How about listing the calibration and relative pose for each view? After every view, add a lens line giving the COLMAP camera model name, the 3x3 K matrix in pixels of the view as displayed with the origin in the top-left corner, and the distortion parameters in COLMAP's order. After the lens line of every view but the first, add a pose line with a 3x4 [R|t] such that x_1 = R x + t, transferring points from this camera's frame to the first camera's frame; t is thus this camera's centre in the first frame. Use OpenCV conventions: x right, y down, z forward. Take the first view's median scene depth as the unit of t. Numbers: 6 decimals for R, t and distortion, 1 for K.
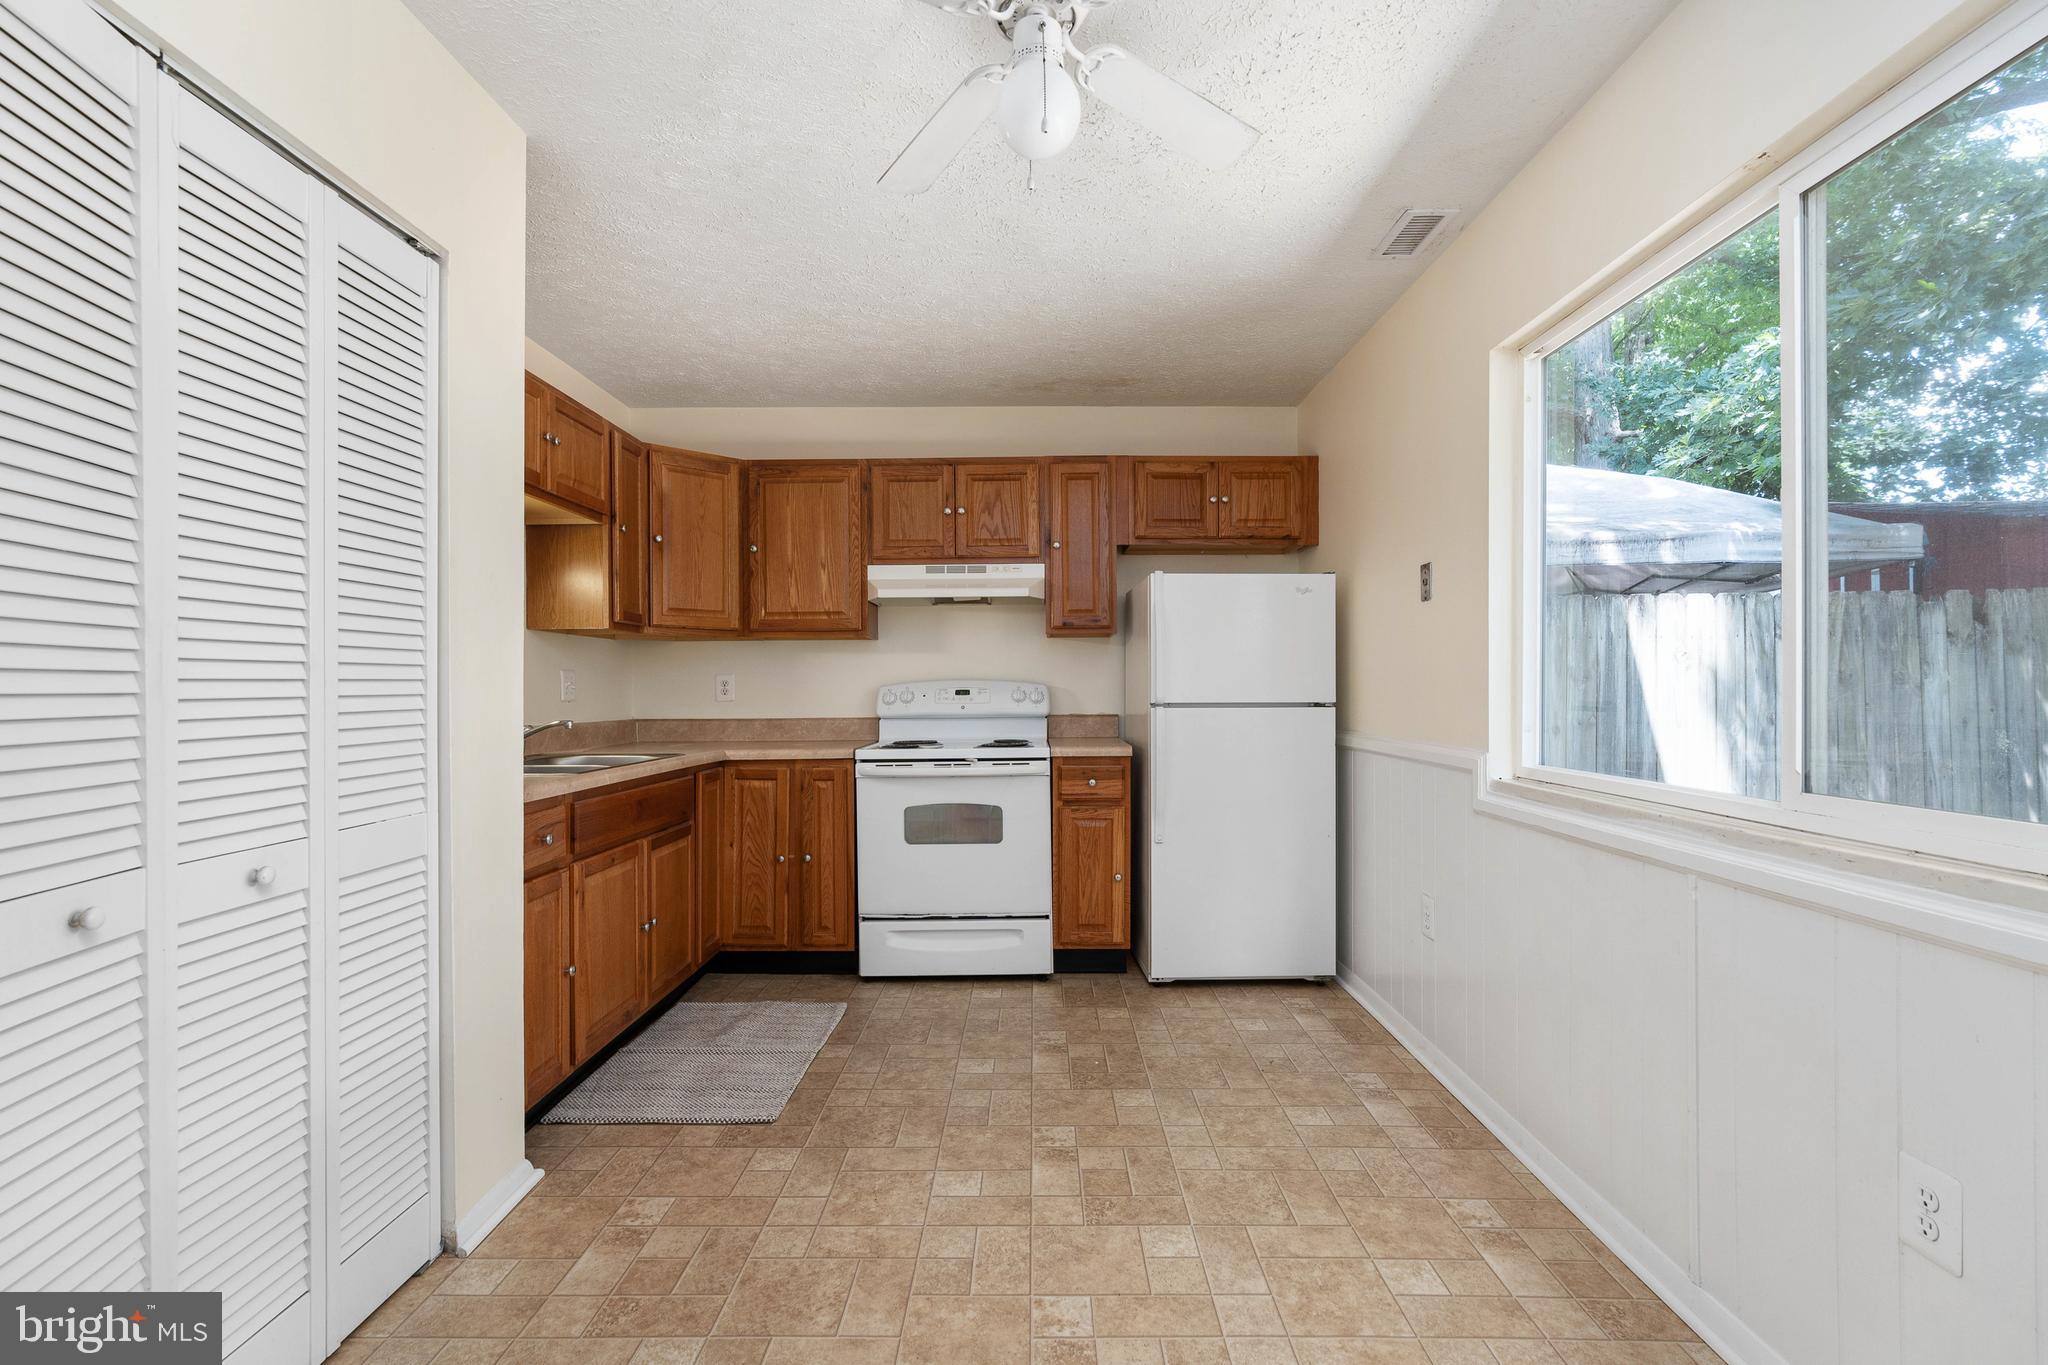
lens RADIAL K [[925.4, 0, 1032.0], [0, 925.4, 678.9], [0, 0, 1]] dist [-0.010200, -0.000215]
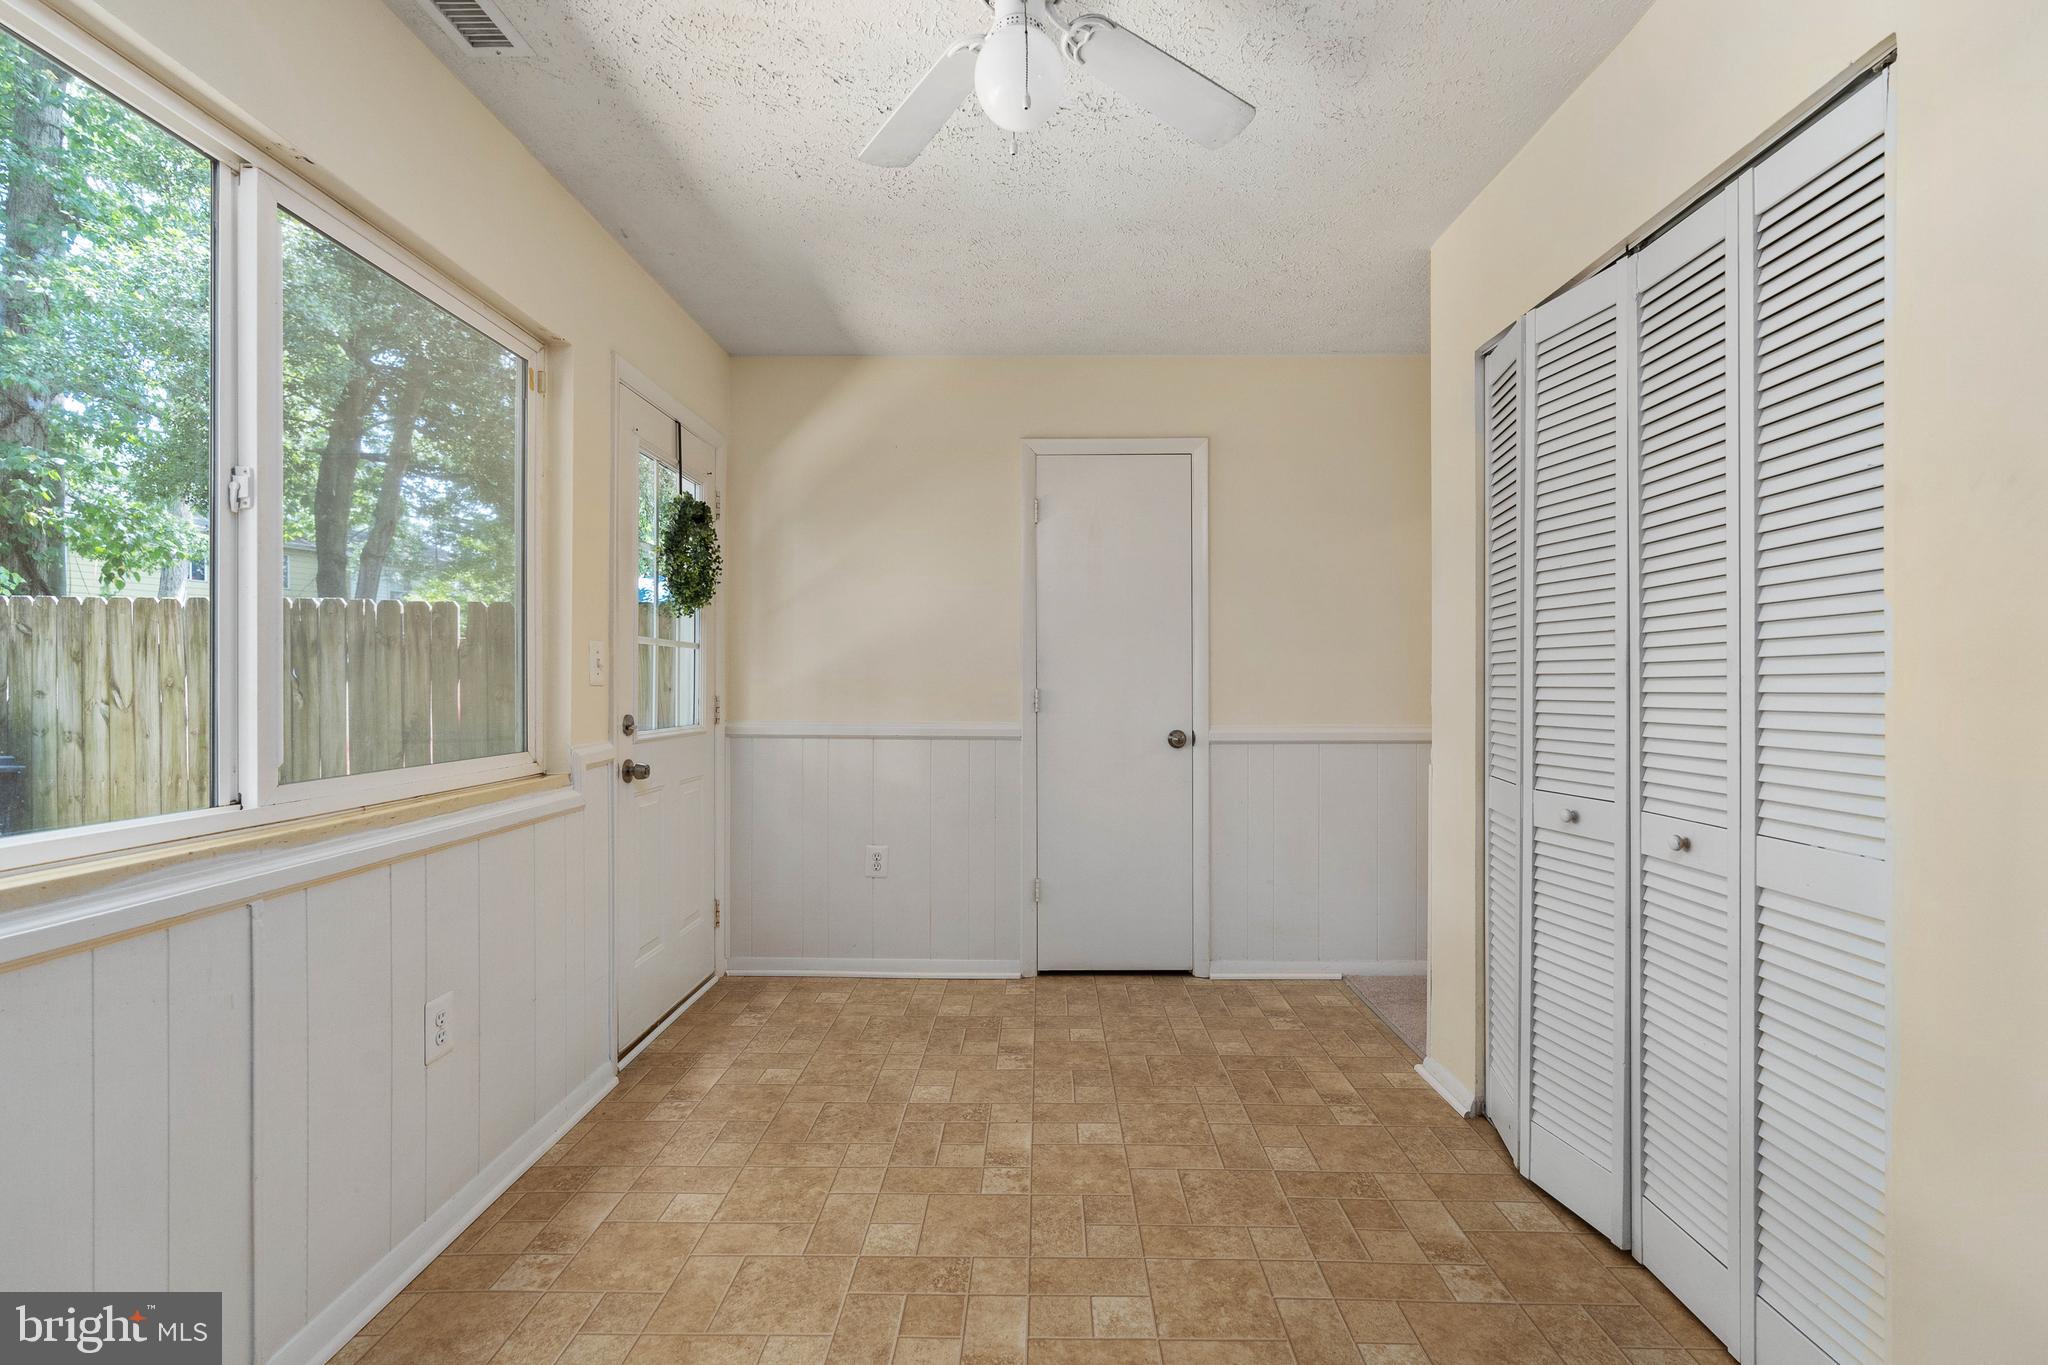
lens RADIAL K [[925.4, 0, 1032.0], [0, 925.4, 678.9], [0, 0, 1]] dist [-0.010200, -0.000215]
pose [[-0.999970, 0.000531, 0.007779, -0.011373], [0.000475, 0.999974, -0.007187, 0.012004], [-0.007782, -0.007183, -0.999944, 2.020432]]
